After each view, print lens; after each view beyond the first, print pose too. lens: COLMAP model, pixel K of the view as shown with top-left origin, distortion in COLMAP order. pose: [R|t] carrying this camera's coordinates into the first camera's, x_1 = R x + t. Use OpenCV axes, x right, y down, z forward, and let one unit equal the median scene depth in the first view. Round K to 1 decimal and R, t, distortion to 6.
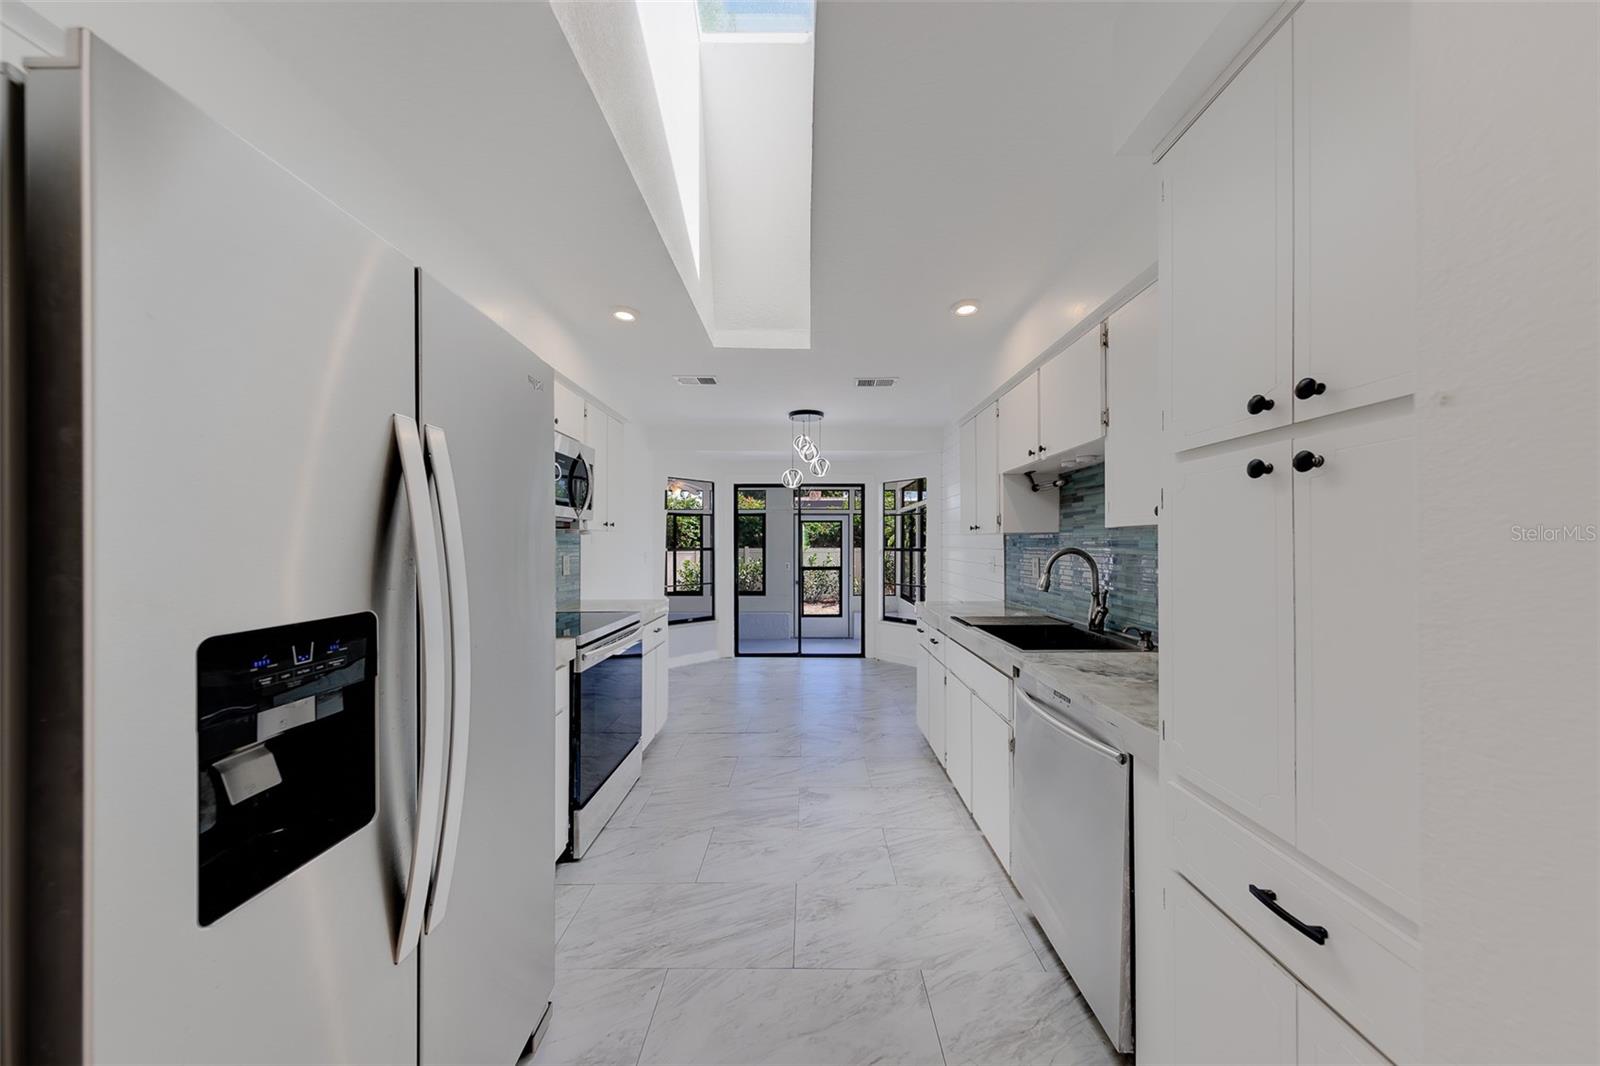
lens RADIAL K [[511.0, 0, 803.8], [0, 511.0, 540.9], [0, 0, 1]] dist [0.009008, -0.000259]
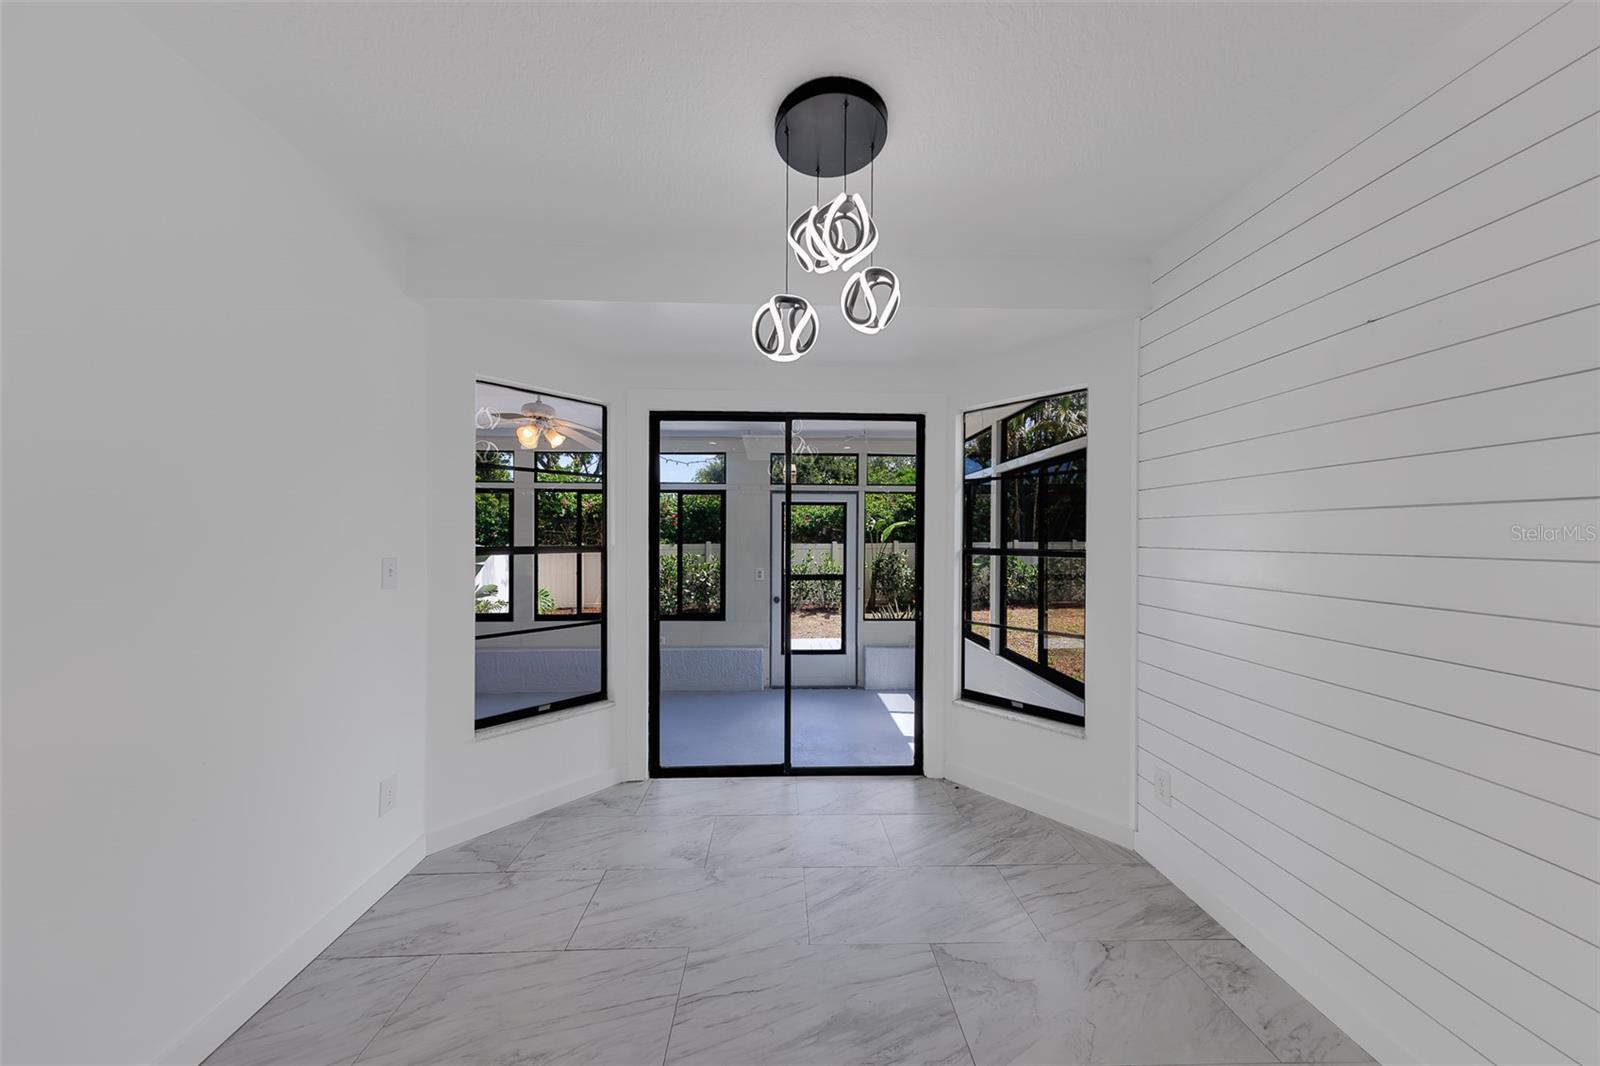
lens RADIAL K [[511.0, 0, 803.8], [0, 511.0, 540.9], [0, 0, 1]] dist [0.009008, -0.000259]
pose [[0.998282, 0.004937, 0.058389, -0.021644], [-0.005521, 0.999936, 0.009846, 0.003364], [-0.058336, -0.010152, 0.998245, 0.520223]]
